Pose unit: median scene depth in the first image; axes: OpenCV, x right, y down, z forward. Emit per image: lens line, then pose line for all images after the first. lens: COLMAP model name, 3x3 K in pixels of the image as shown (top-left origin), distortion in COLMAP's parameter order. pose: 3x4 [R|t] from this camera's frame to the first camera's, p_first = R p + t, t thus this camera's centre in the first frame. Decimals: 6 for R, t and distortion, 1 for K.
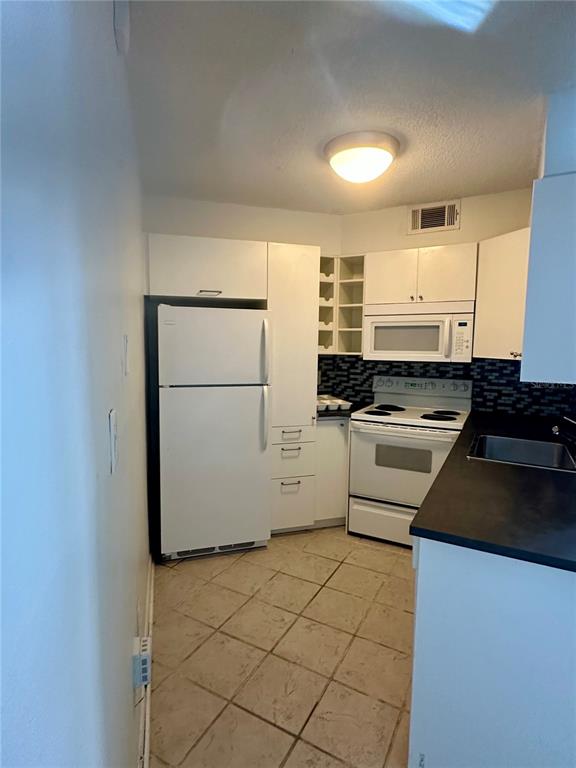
lens RADIAL K [[410.9, 0, 287.6], [0, 410.9, 382.4], [0, 0, 1]] dist [-0.004828, 0.005726]
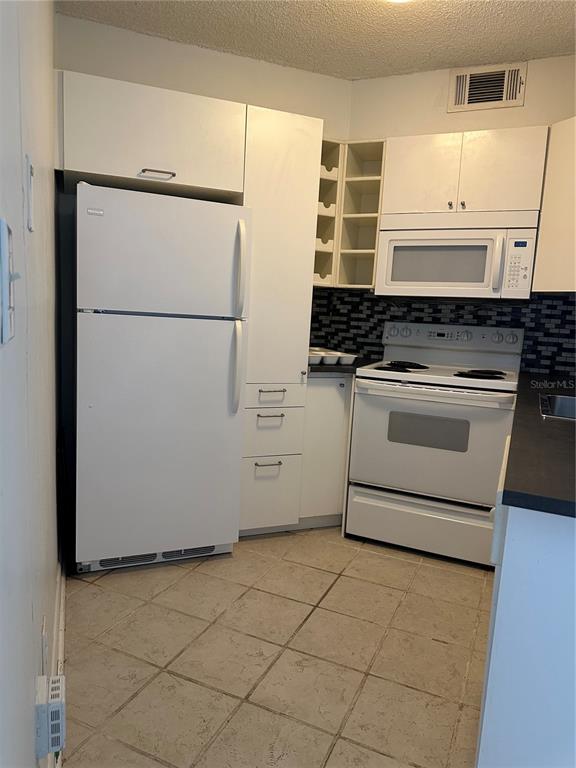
lens RADIAL K [[542.3, 0, 292.0], [0, 542.3, 380.7], [0, 0, 1]] dist [0.042769, -0.052055]
pose [[0.995833, 0.029646, 0.086248, -0.038695], [-0.033519, 0.998477, 0.043809, 0.064806], [-0.084818, -0.046518, 0.995310, 0.088162]]
